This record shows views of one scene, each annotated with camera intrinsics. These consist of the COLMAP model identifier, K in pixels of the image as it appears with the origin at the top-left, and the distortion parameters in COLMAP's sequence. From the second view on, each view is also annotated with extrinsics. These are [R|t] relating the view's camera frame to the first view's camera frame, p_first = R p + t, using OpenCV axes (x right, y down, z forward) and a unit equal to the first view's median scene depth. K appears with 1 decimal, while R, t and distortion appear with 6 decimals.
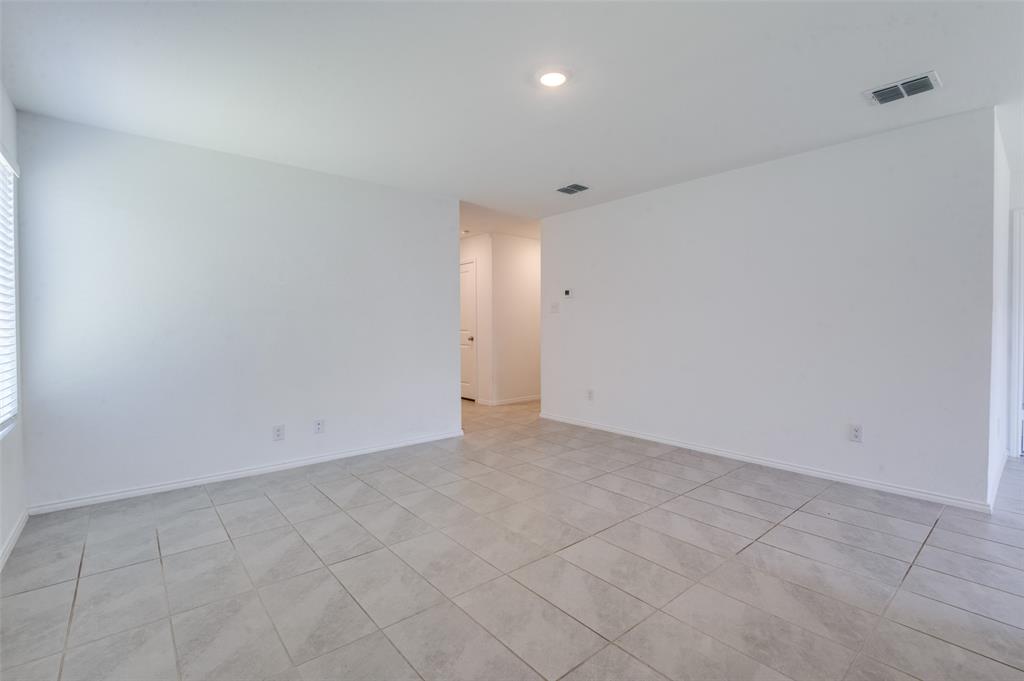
lens RADIAL K [[461.6, 0, 512.1], [0, 461.6, 333.8], [0, 0, 1]] dist [-0.006925, -0.004861]
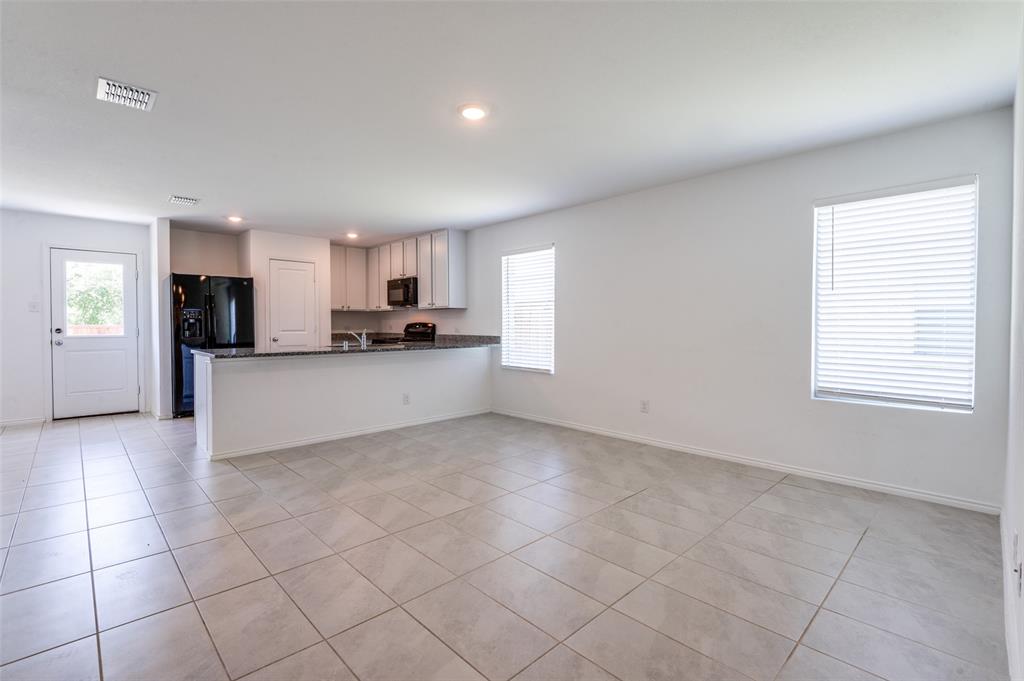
lens RADIAL K [[461.6, 0, 512.1], [0, 461.6, 332.4], [0, 0, 1]] dist [-0.006925, -0.004861]
pose [[-0.997915, 0.005351, -0.064327, 0.050743], [0.002931, 0.999287, 0.037646, -0.032704], [0.064483, 0.037379, -0.997219, 1.602904]]
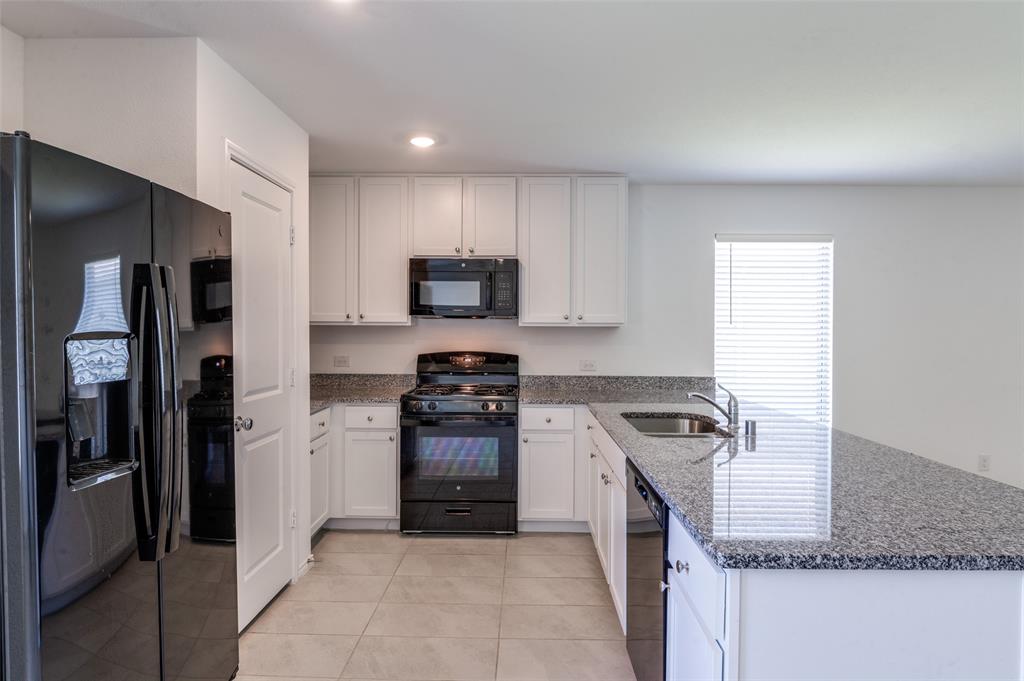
lens RADIAL K [[567.8, 0, 514.3], [0, 567.8, 330.0], [0, 0, 1]] dist [-0.005955, -0.006448]
pose [[-0.659265, 0.002983, -0.751905, 1.262684], [-0.016892, 0.999681, 0.018777, -0.074193], [0.751721, 0.025080, -0.659004, 0.307371]]
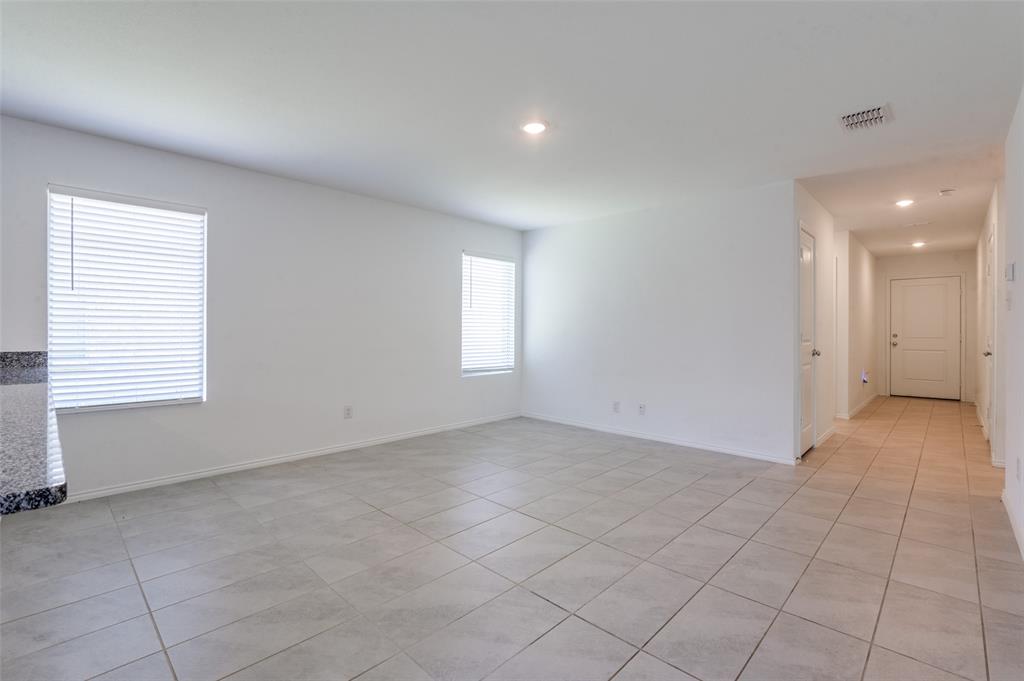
lens RADIAL K [[461.6, 0, 512.2], [0, 461.6, 330.5], [0, 0, 1]] dist [-0.006925, -0.004861]
pose [[0.100797, 0.006920, -0.994883, 0.954420], [-0.023935, 0.999703, 0.004529, -0.015900], [0.994619, 0.023356, 0.100933, 0.608619]]
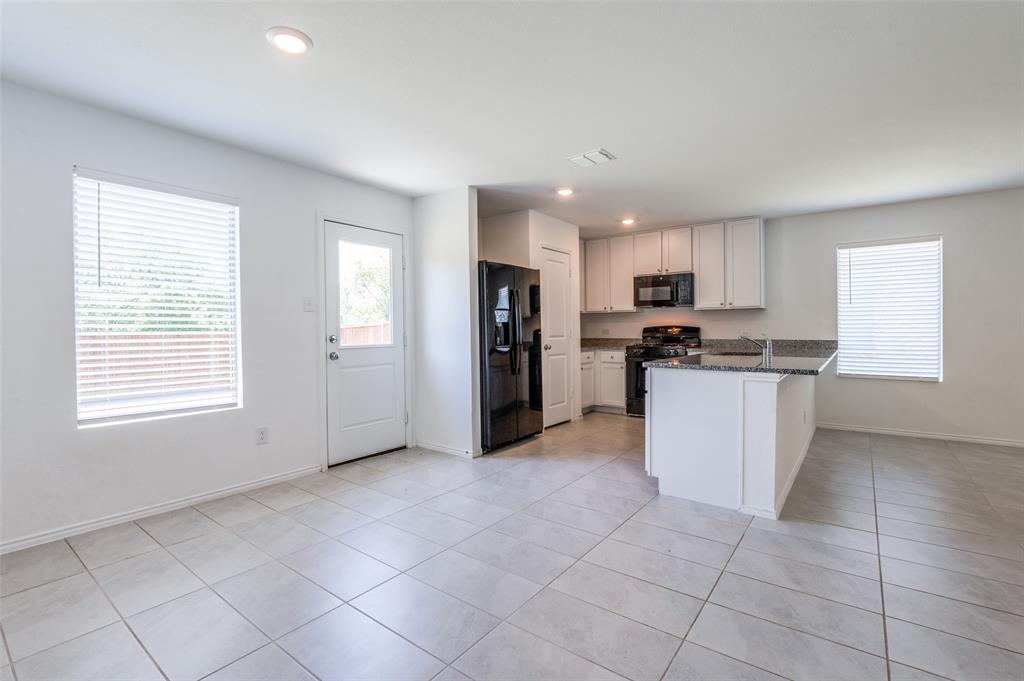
lens RADIAL K [[461.6, 0, 512.1], [0, 461.6, 332.0], [0, 0, 1]] dist [-0.006925, -0.004861]
pose [[-0.975422, 0.011942, -0.220023, 1.409984], [0.006421, 0.999647, 0.025790, -0.025668], [0.220253, 0.023743, -0.975154, 1.083177]]
